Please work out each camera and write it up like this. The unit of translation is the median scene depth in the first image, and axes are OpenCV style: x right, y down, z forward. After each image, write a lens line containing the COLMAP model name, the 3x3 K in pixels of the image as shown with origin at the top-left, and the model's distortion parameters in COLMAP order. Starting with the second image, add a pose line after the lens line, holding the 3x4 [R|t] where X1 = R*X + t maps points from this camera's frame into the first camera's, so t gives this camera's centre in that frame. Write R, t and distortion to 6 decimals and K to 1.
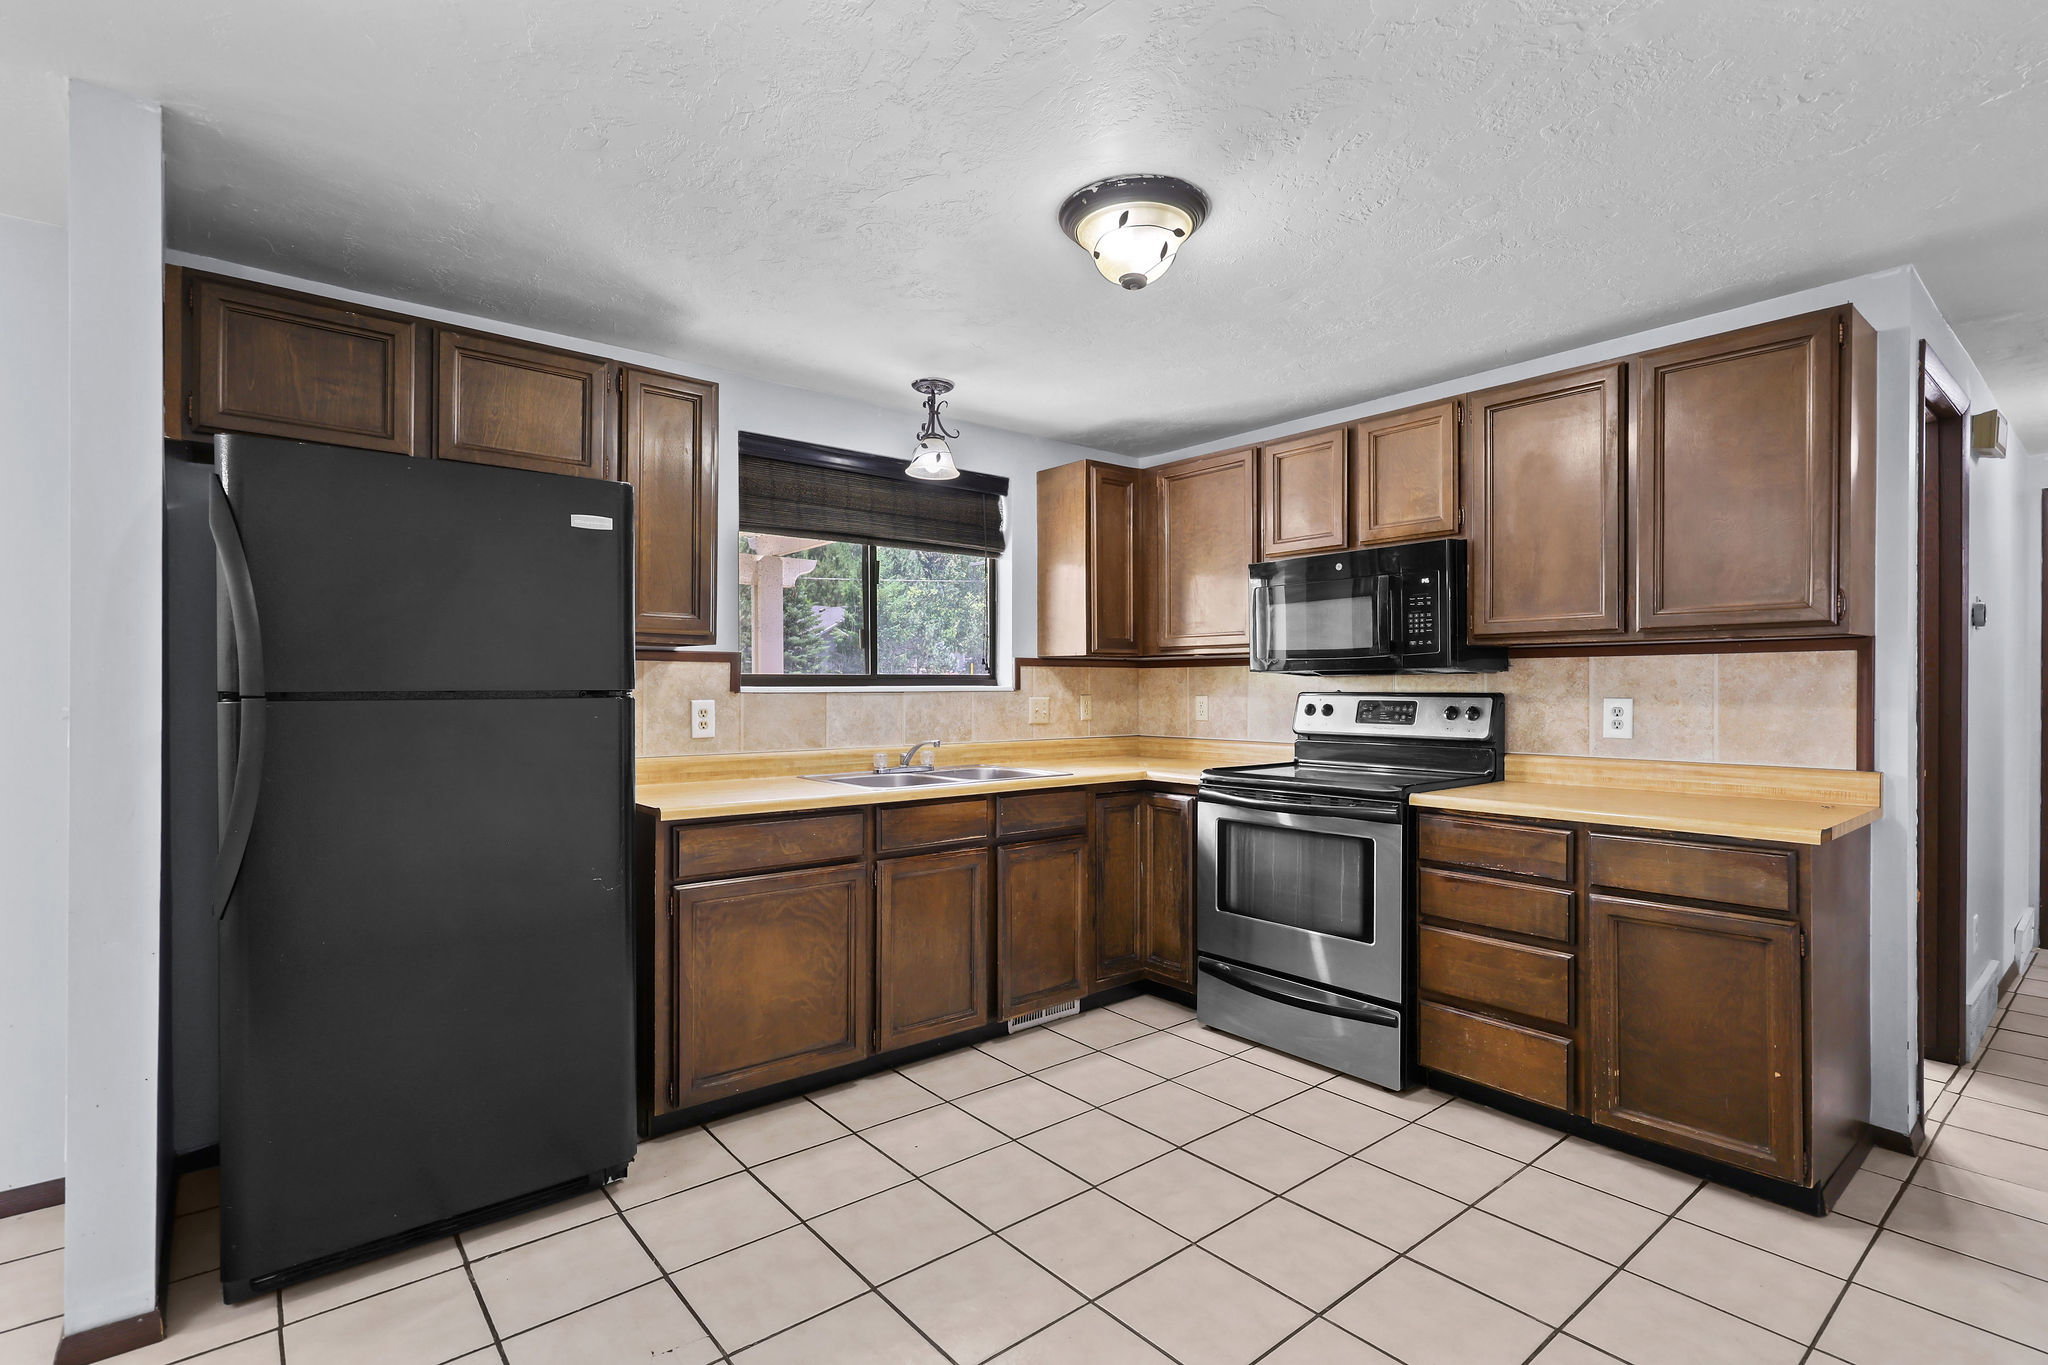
lens RADIAL K [[960.7, 0, 1015.1], [0, 960.7, 689.8], [0, 0, 1]] dist [0.000110, 0.001548]
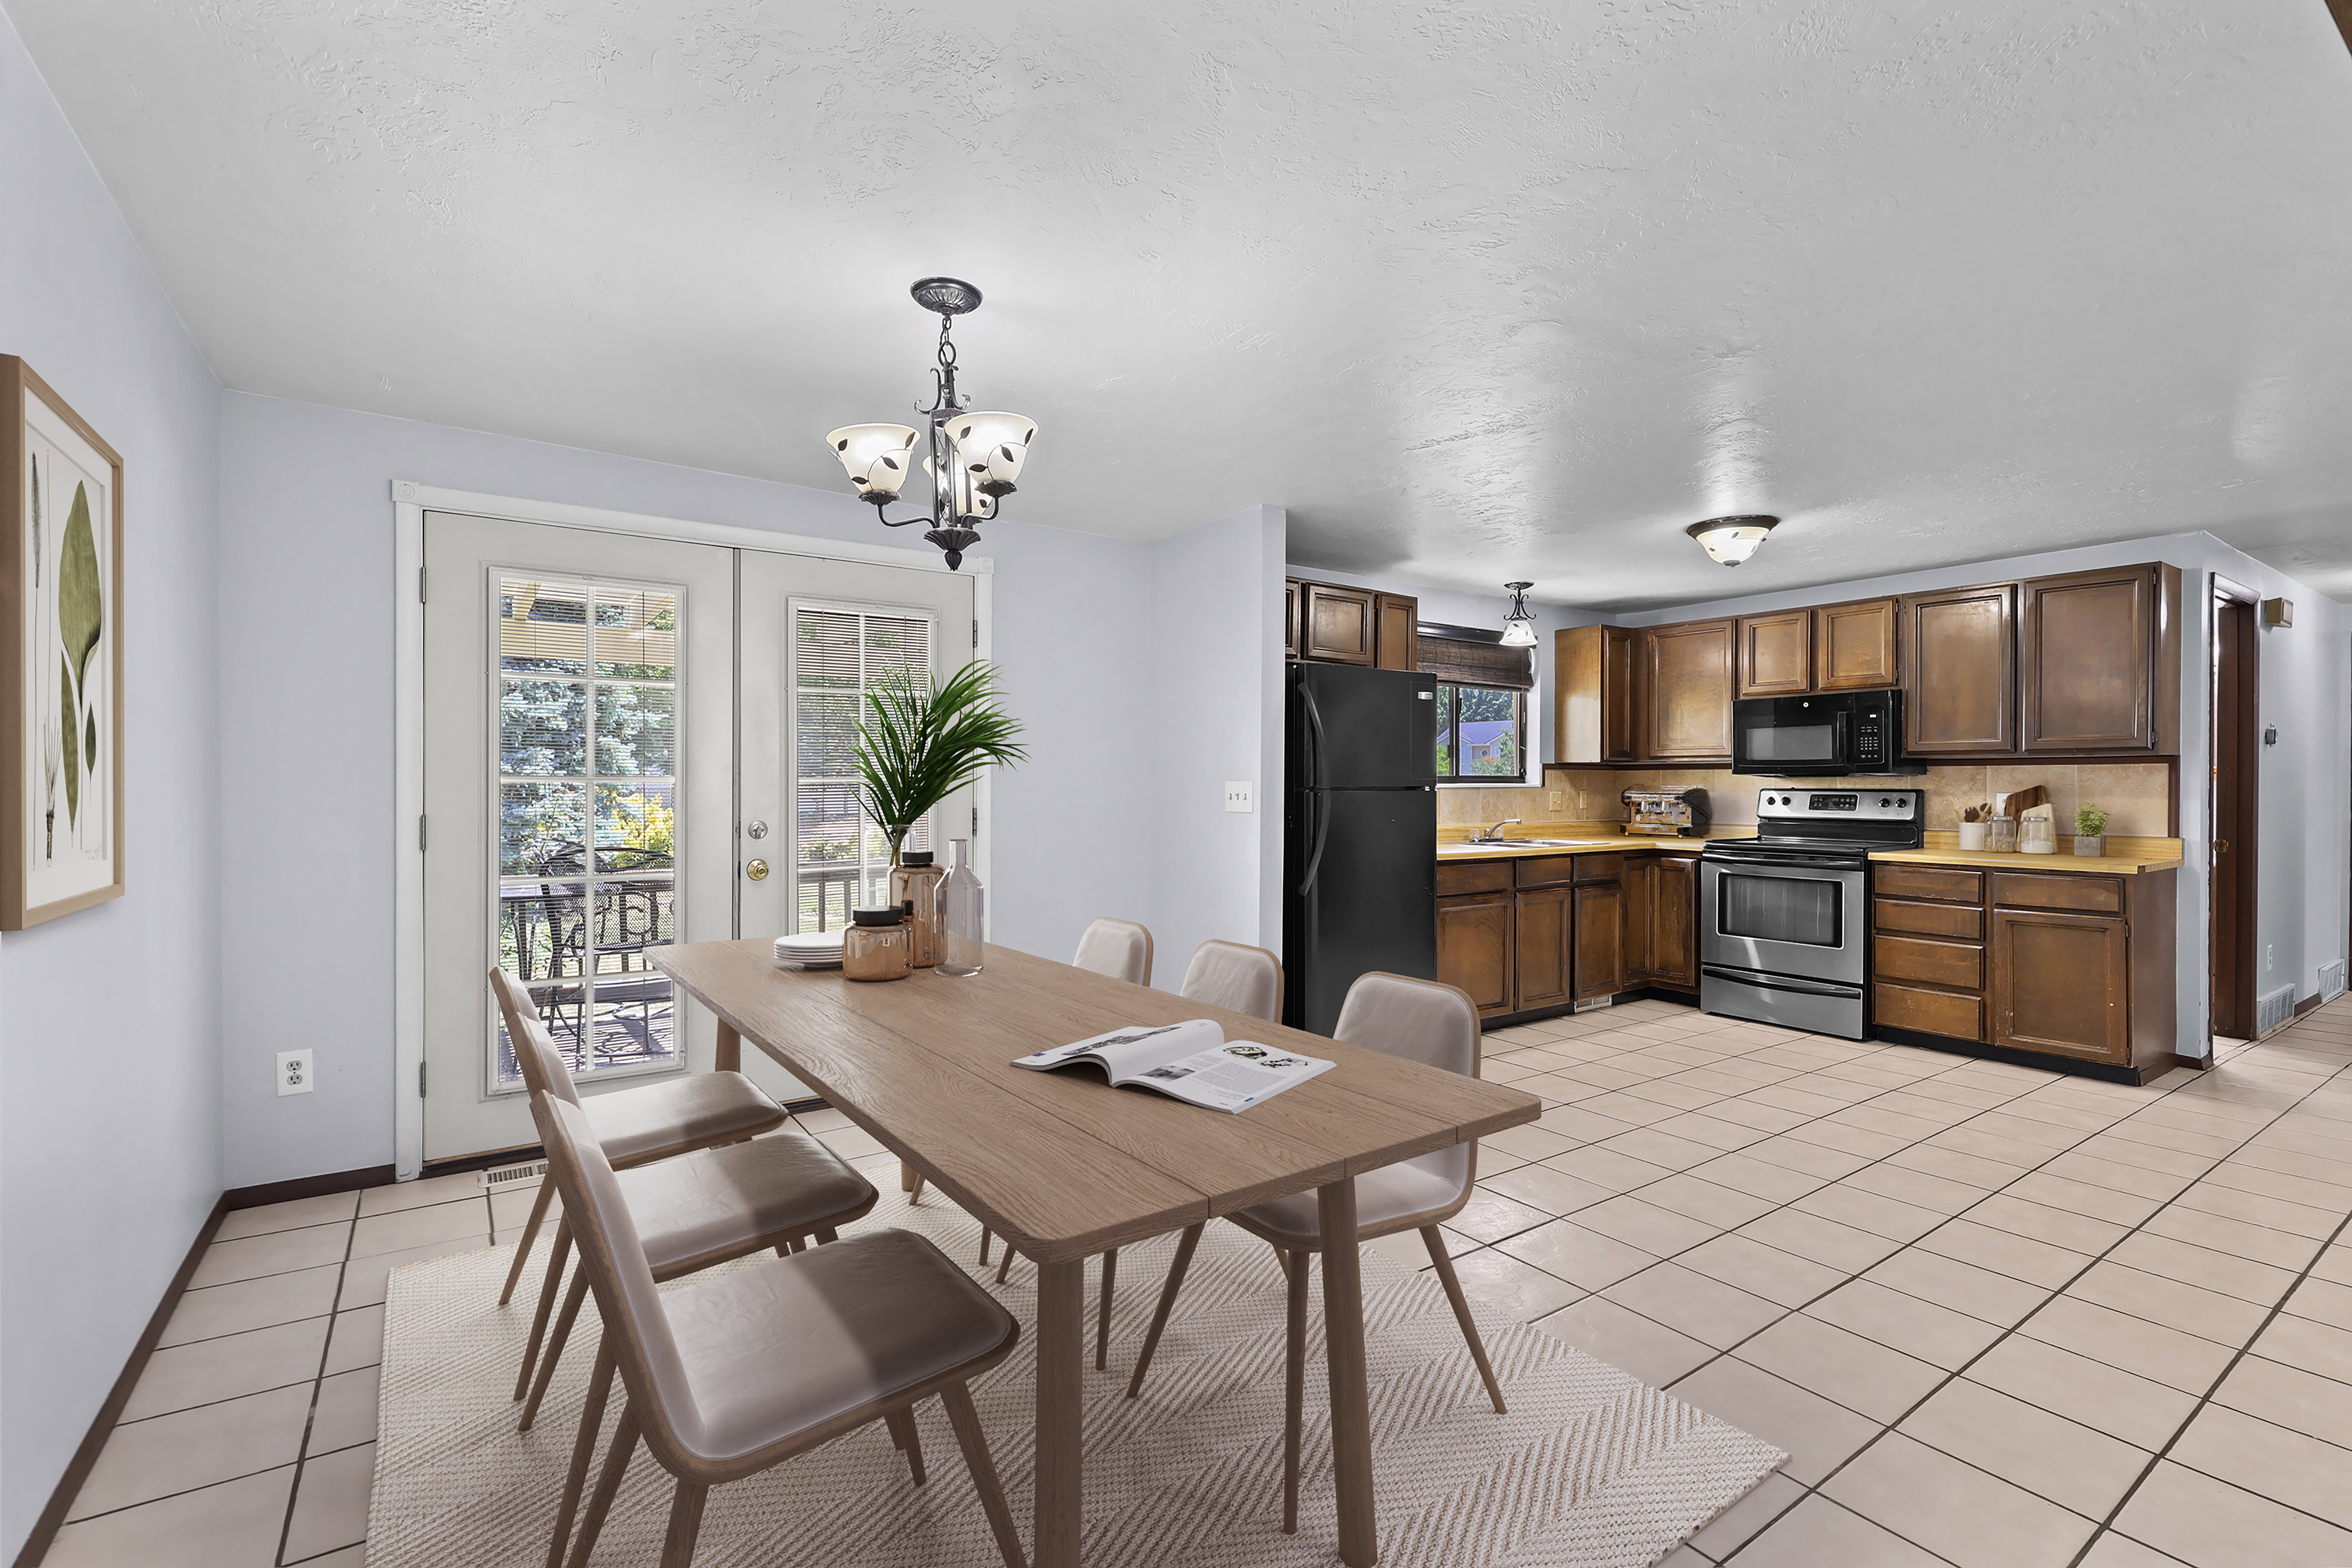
lens RADIAL K [[1040.8, 0, 1167.3], [0, 1040.8, 785.4], [0, 0, 1]] dist [-0.000689, 0.000935]
pose [[0.995788, 0.002192, -0.091664, -0.535100], [-0.002174, 0.999998, 0.000291, -0.000567], [0.091664, -0.000091, 0.995790, -0.748064]]
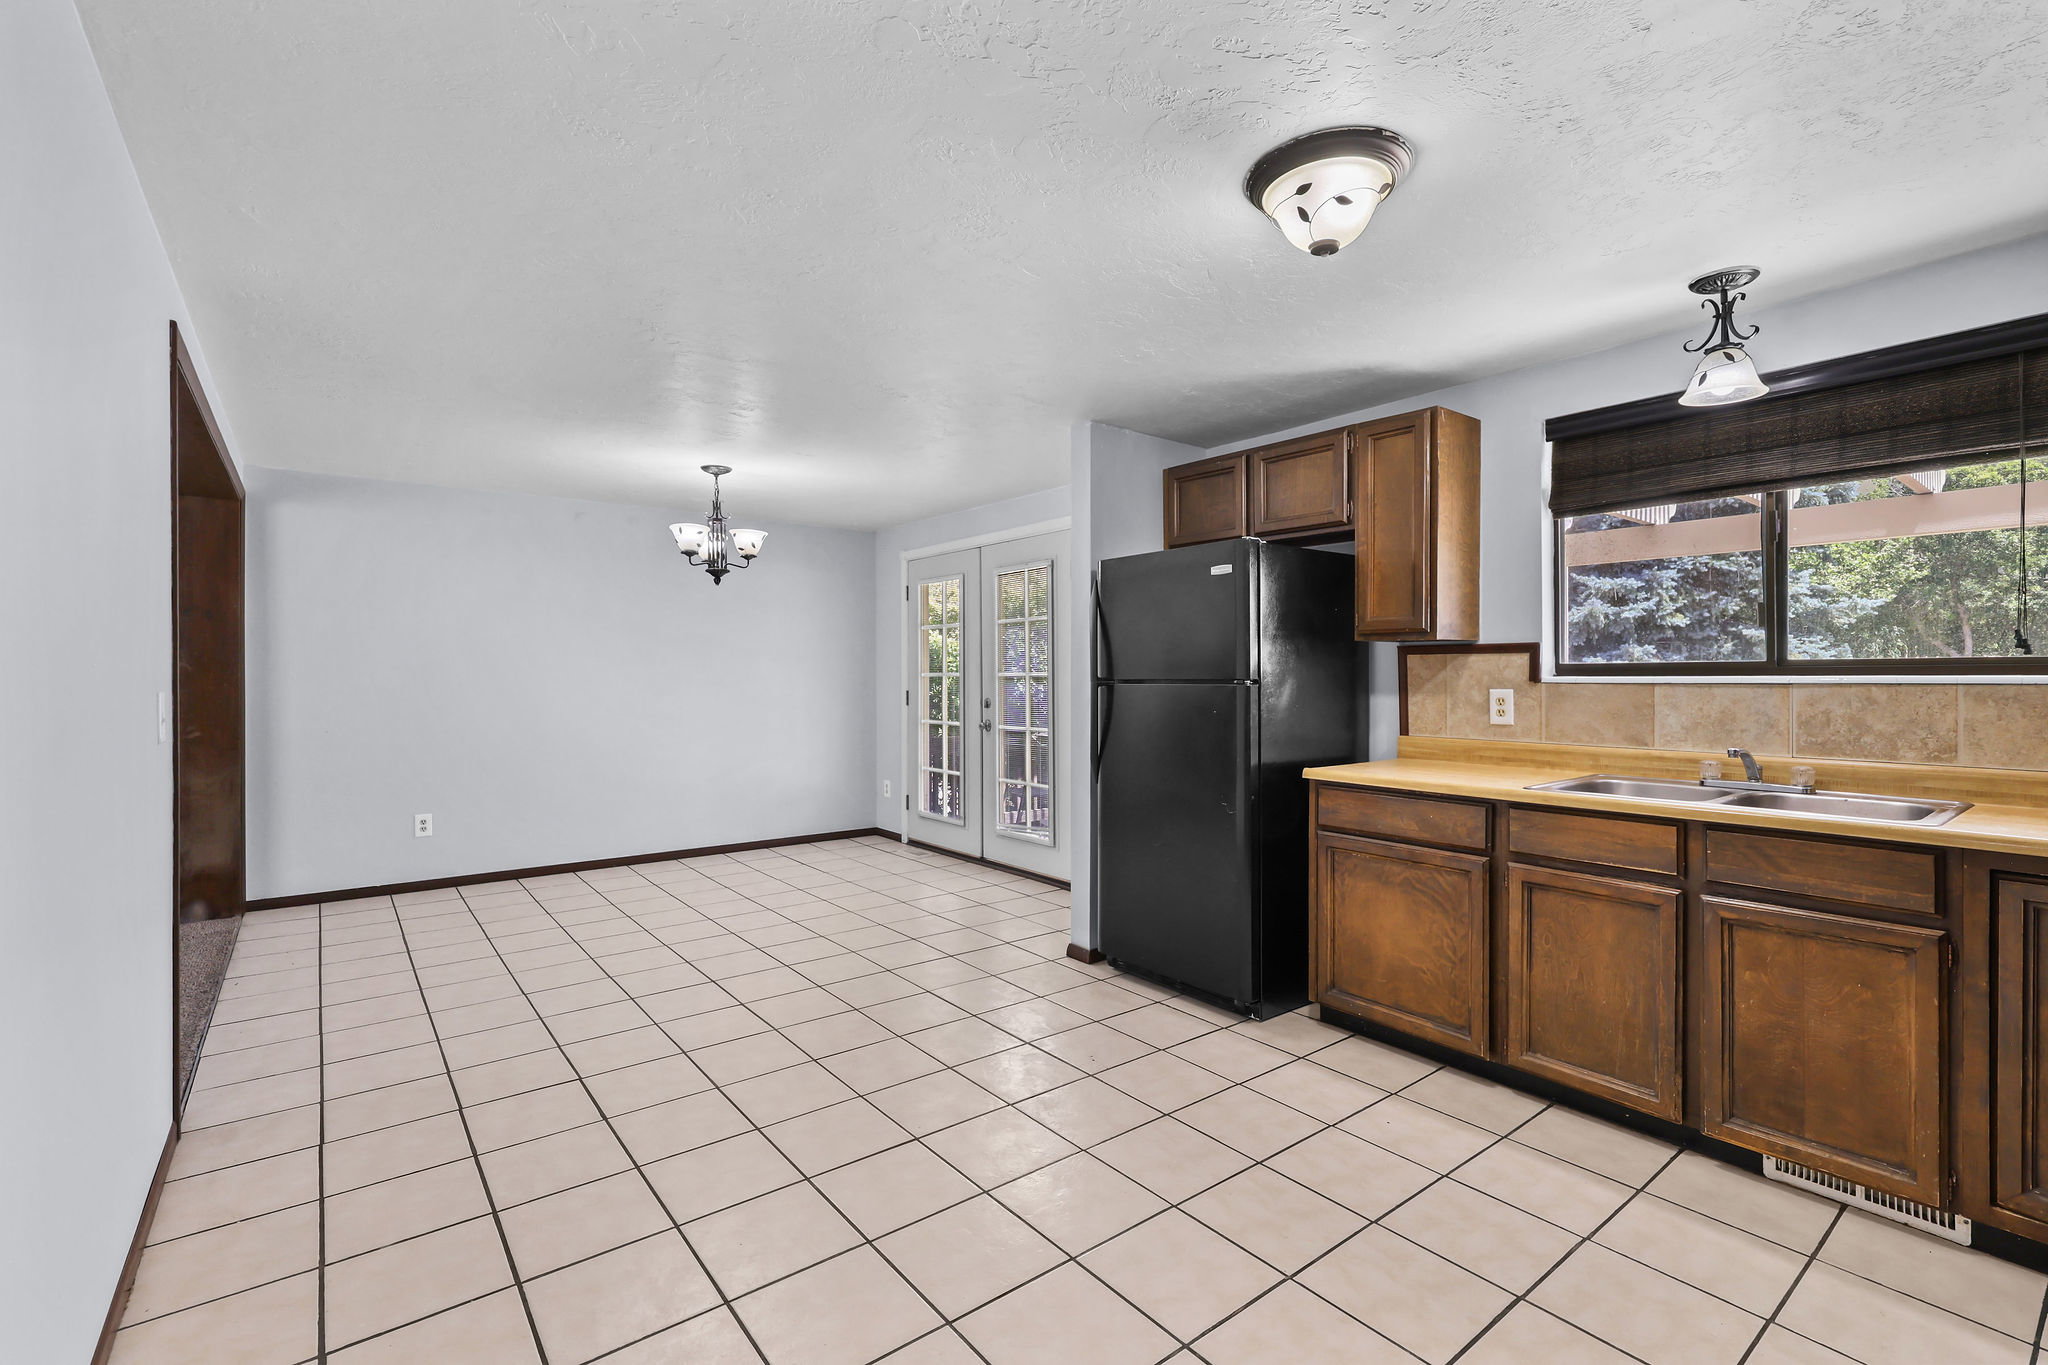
lens RADIAL K [[906.3, 0, 1018.4], [0, 906.3, 680.0], [0, 0, 1]] dist [-0.000689, 0.000935]
pose [[-0.033773, 0.004716, -0.999418, 0.716193], [-0.001740, 0.999987, 0.004778, -0.003441], [0.999428, 0.001900, -0.033764, 0.516109]]
